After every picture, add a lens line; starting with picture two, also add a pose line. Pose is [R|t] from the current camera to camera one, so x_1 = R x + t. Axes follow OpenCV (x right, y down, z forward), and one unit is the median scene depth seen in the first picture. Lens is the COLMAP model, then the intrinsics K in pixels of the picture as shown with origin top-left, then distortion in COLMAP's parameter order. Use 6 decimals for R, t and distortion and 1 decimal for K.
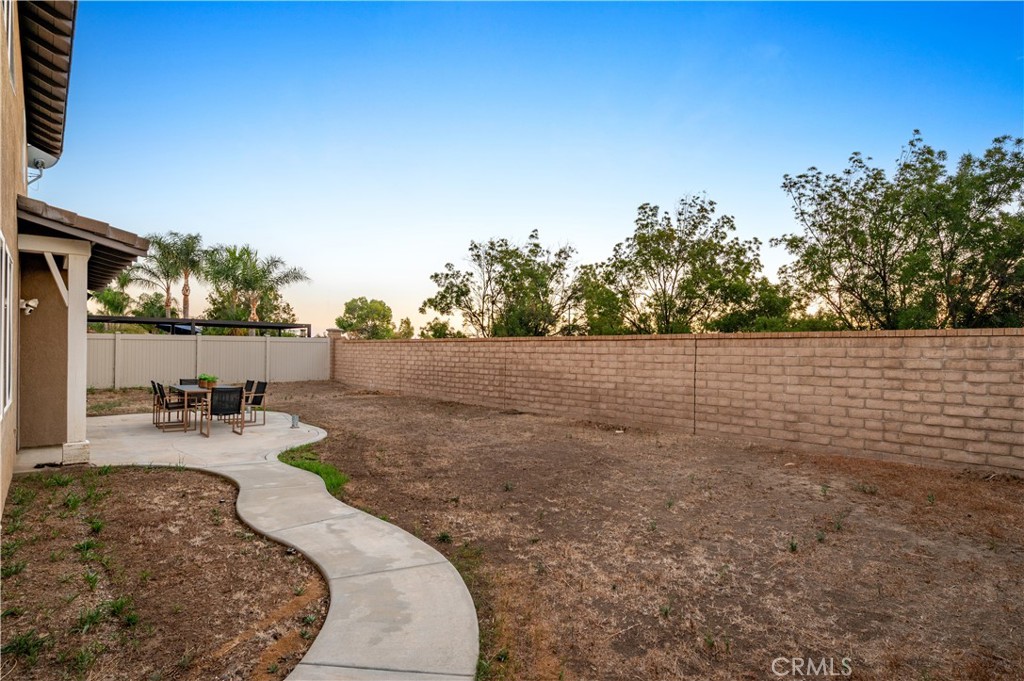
lens RADIAL K [[531.2, 0, 512.0], [0, 531.2, 340.5], [0, 0, 1]] dist [0.000509, 0.000178]
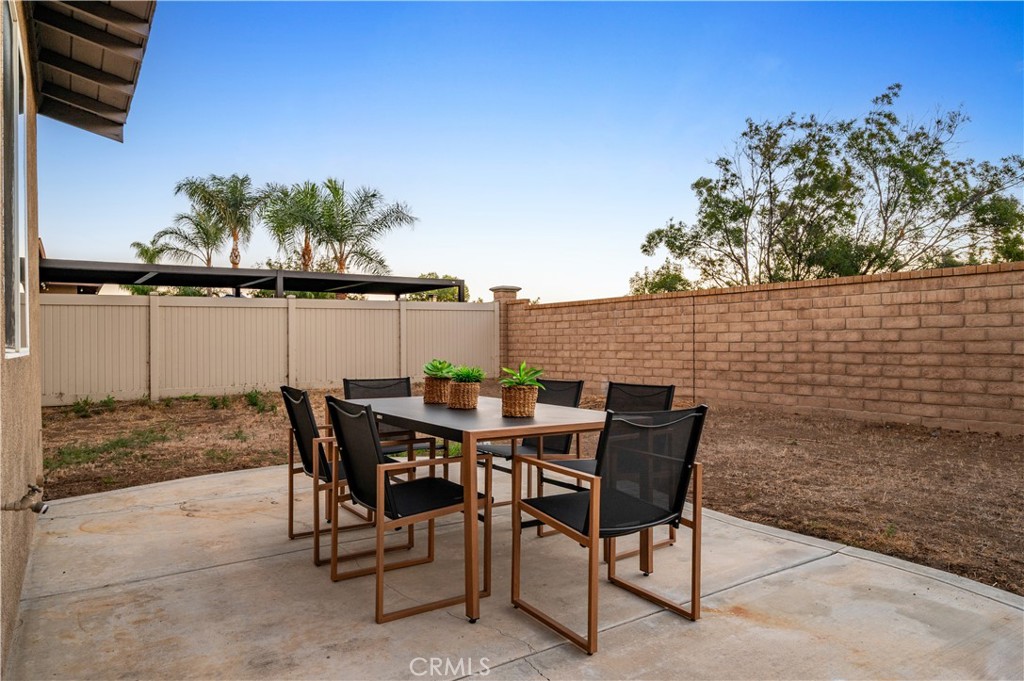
lens RADIAL K [[662.4, 0, 512.0], [0, 662.4, 340.5], [0, 0, 1]] dist [-0.001811, -0.000372]
pose [[0.990940, -0.023216, -0.132282, -0.299287], [0.025978, 0.999478, 0.019190, 0.028208], [0.131767, -0.022453, 0.991026, 0.392013]]
